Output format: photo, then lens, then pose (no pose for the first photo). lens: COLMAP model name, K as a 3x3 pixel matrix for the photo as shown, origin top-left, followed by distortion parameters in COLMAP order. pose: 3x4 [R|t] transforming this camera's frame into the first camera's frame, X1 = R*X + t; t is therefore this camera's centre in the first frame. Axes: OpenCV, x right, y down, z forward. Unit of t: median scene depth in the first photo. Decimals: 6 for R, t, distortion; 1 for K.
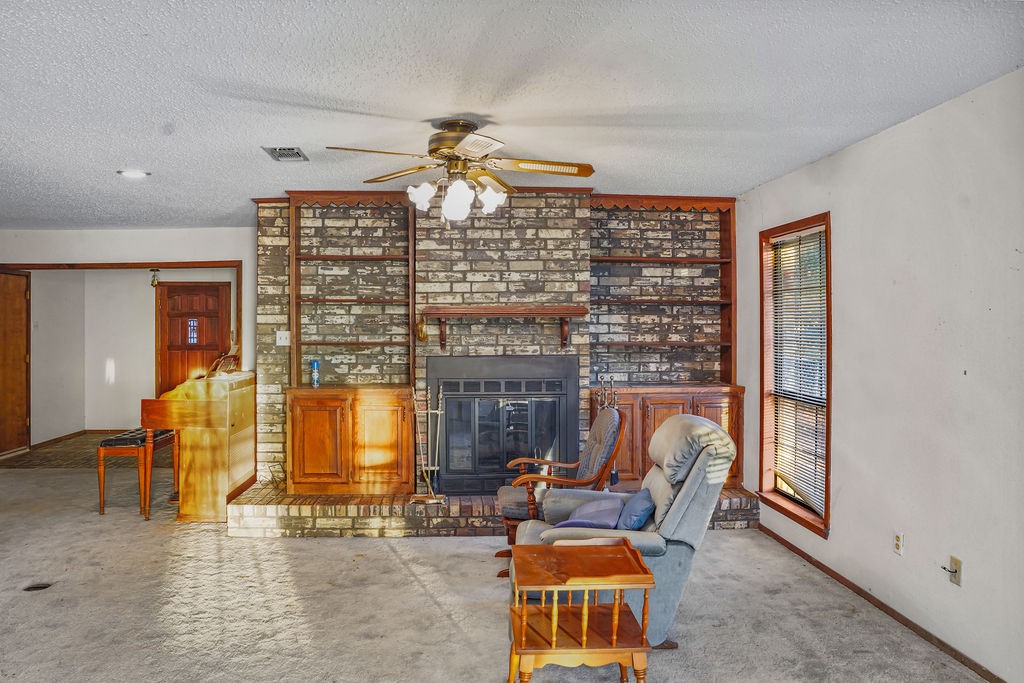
lens RADIAL K [[727.0, 0, 514.3], [0, 727.0, 317.2], [0, 0, 1]] dist [-0.161840, 0.098772]
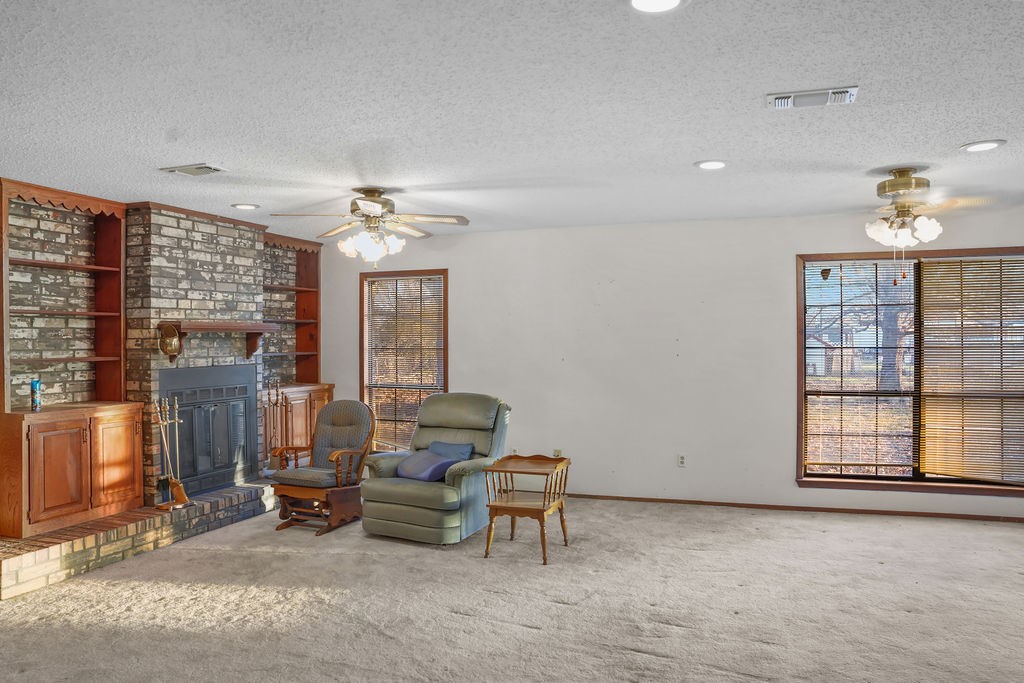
lens RADIAL K [[715.7, 0, 515.0], [0, 715.7, 348.0], [0, 0, 1]] dist [-0.165379, 0.117420]
pose [[0.416050, -0.012795, 0.909252, -0.797561], [-0.008342, 0.999805, 0.017887, 0.001527], [-0.909304, -0.015027, 0.415862, 0.128093]]
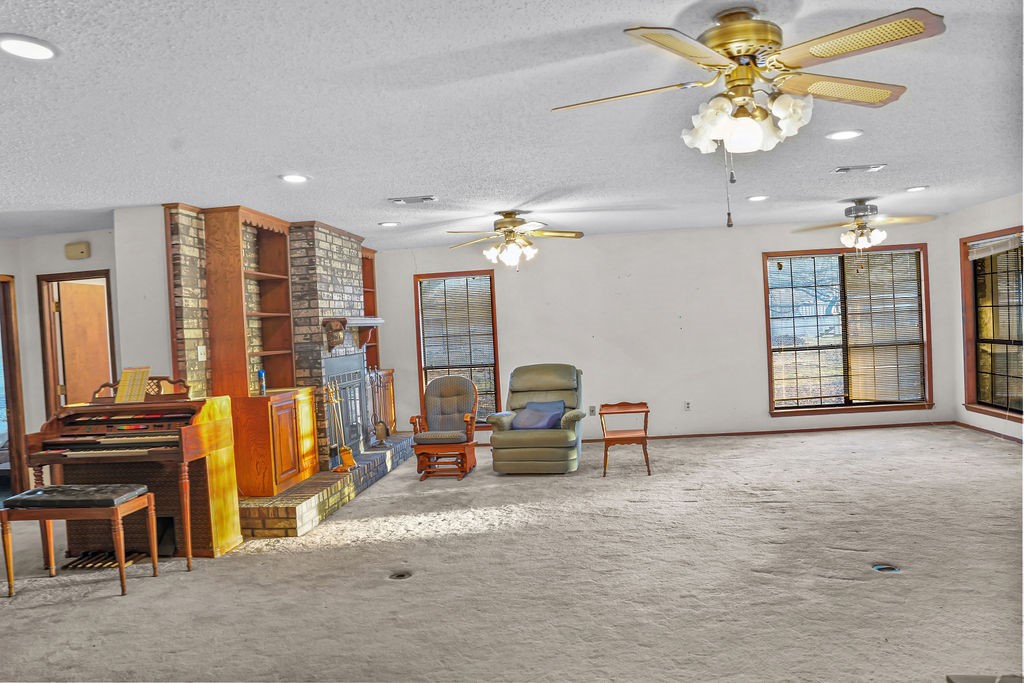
lens RADIAL K [[697.3, 0, 511.4], [0, 697.3, 350.3], [0, 0, 1]] dist [-0.163023, 0.103841]
pose [[0.196460, -0.041486, 0.979634, -1.218953], [0.041475, 0.998562, 0.033970, 0.012642], [-0.979634, 0.033956, 0.197898, 0.440599]]
